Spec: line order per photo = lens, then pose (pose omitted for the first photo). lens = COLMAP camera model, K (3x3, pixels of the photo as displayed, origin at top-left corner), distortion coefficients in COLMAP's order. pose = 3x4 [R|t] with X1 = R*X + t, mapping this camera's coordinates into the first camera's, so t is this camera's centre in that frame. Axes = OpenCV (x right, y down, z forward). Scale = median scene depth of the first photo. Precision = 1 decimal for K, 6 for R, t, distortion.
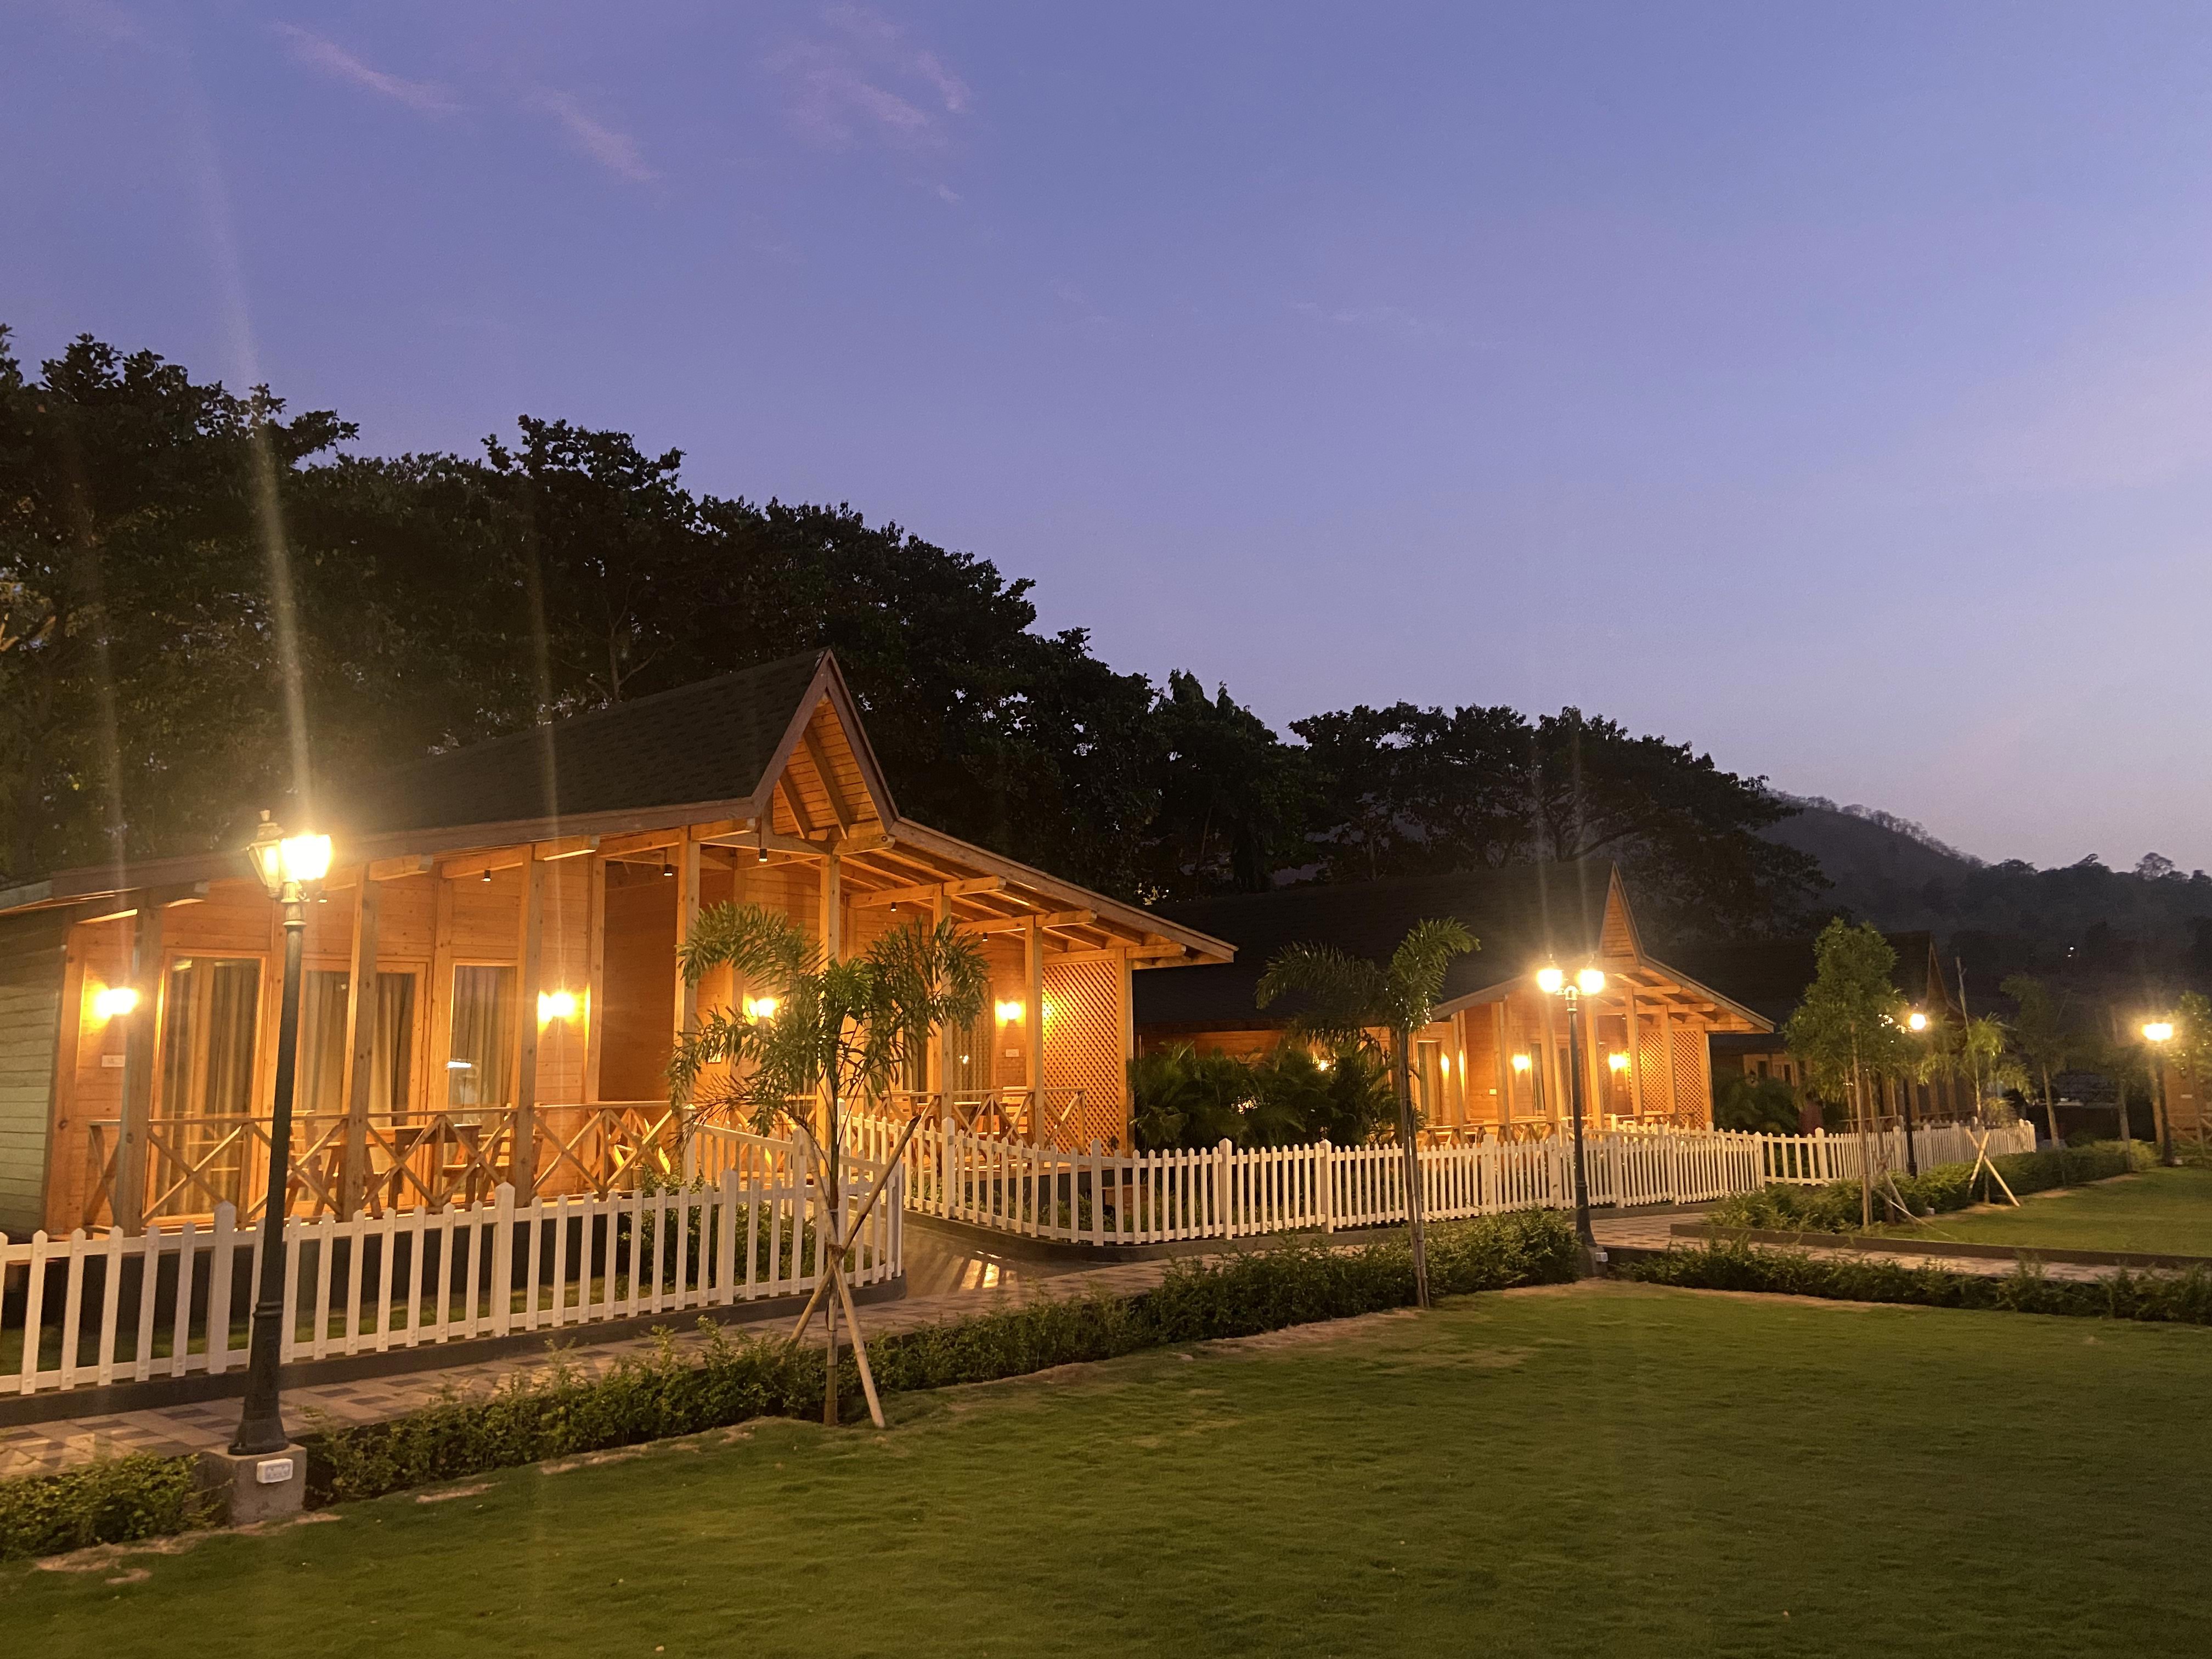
lens RADIAL K [[1663.7, 0, 1178.5], [0, 1663.7, 819.9], [0, 0, 1]] dist [0.052905, -0.082430]
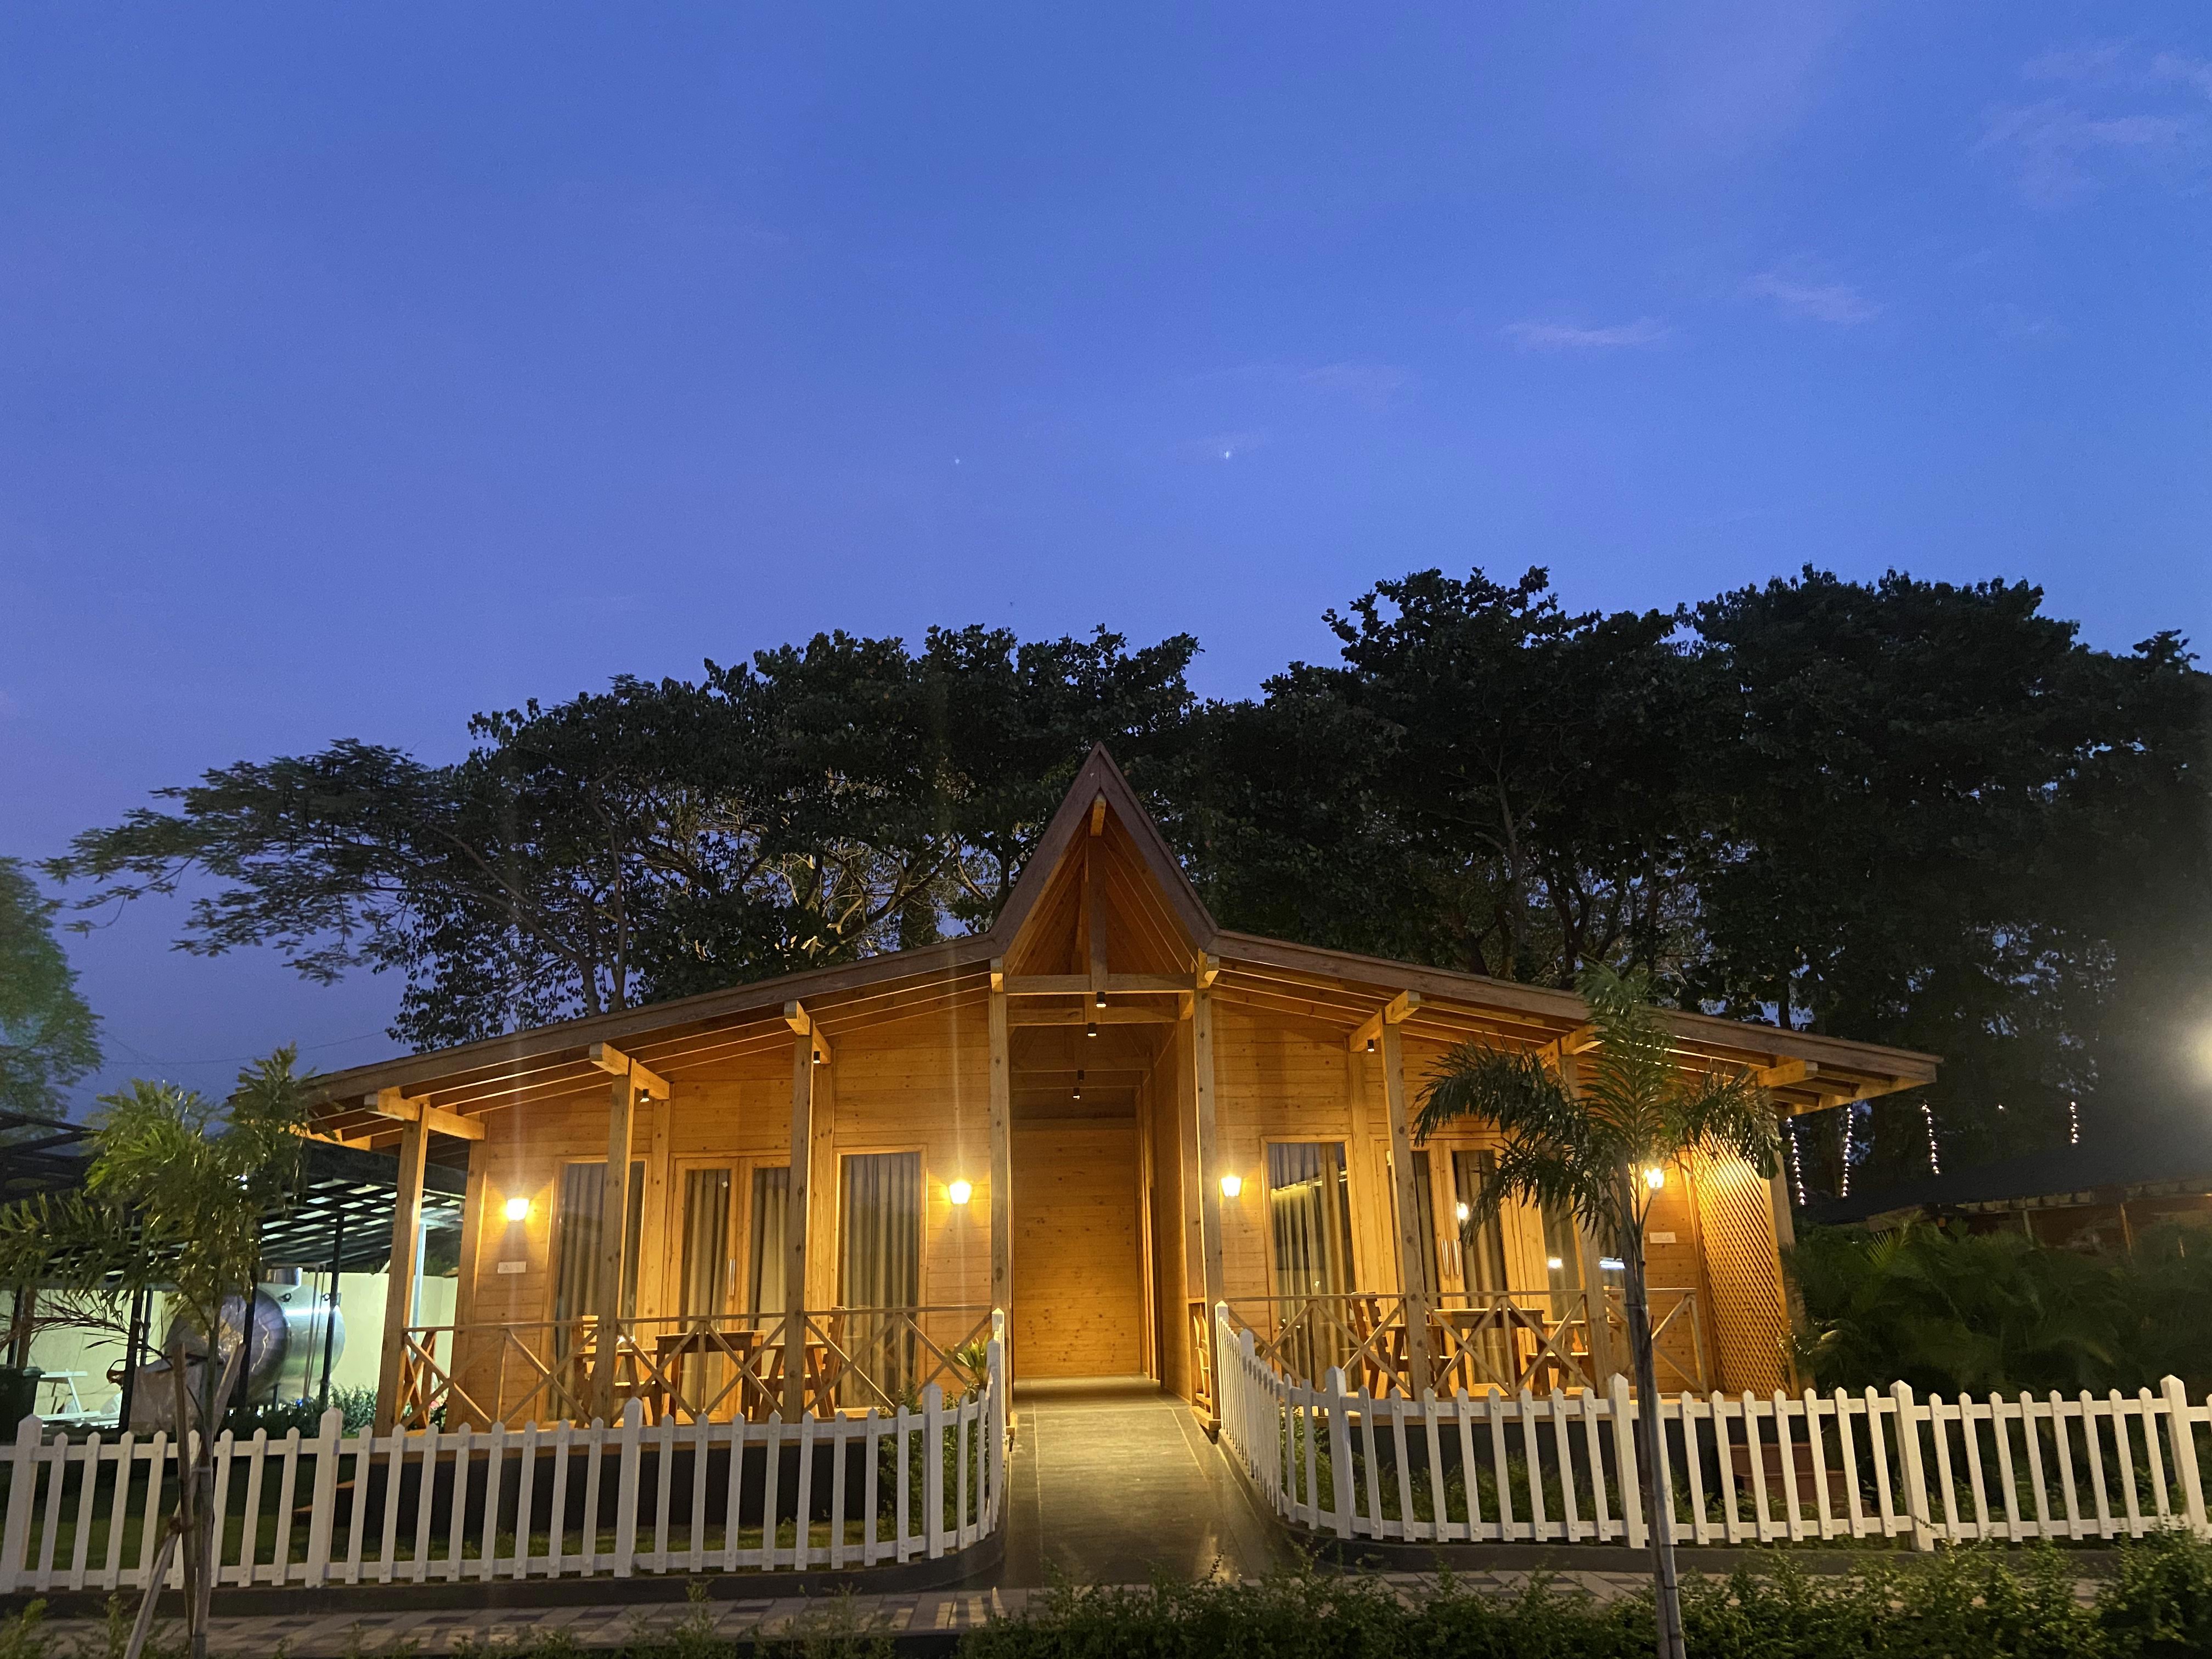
lens RADIAL K [[1663.7, 0, 1118.9], [0, 1663.7, 835.4], [0, 0, 1]] dist [0.052905, -0.082430]
pose [[0.681116, -0.189134, -0.707325, 0.418167], [0.123979, 0.981902, -0.143169, 0.068687], [0.721602, 0.009821, 0.692238, 0.488071]]
